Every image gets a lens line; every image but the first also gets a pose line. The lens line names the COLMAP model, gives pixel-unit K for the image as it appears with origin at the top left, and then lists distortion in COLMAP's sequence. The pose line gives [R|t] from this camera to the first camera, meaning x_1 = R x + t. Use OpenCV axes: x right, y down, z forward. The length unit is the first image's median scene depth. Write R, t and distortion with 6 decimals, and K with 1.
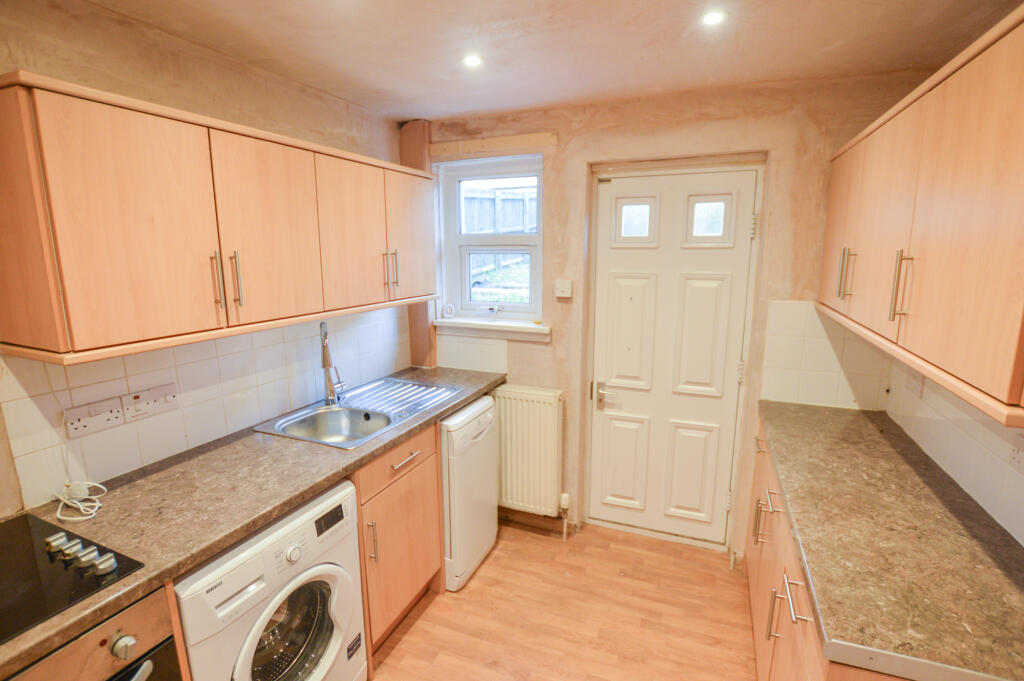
lens RADIAL K [[487.7, 0, 508.3], [0, 487.7, 346.8], [0, 0, 1]] dist [-0.037298, 0.005926]
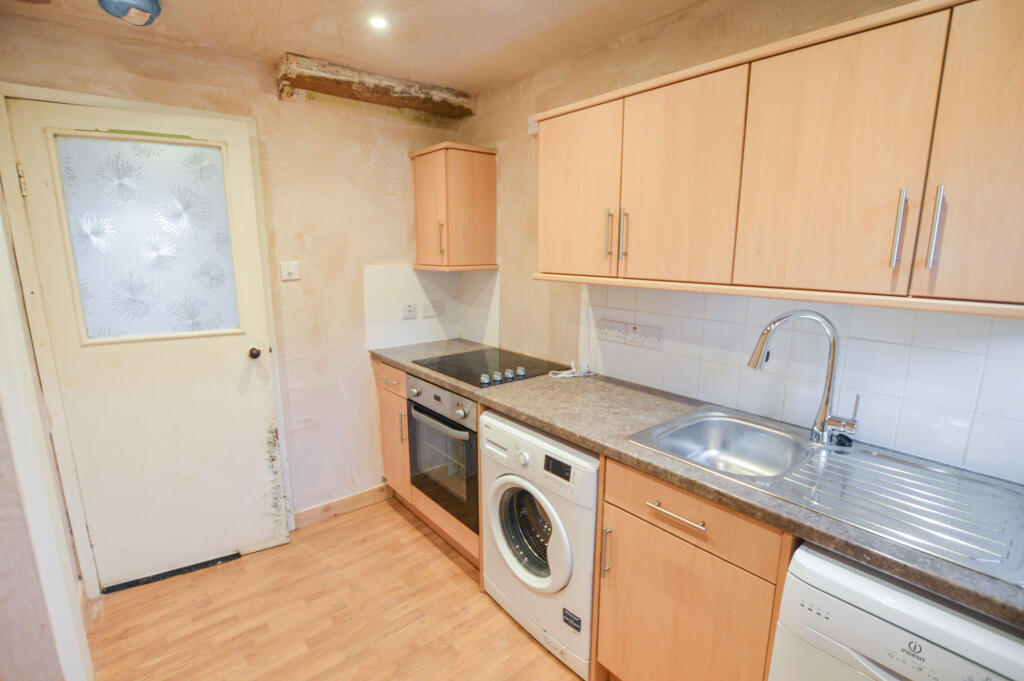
lens RADIAL K [[487.7, 0, 508.3], [0, 487.7, 346.8], [0, 0, 1]] dist [-0.037298, 0.005926]
pose [[-0.472795, 0.177892, -0.863029, 0.536383], [-0.171610, 0.942068, 0.288197, -0.169246], [0.864300, 0.284363, -0.414877, 1.277744]]
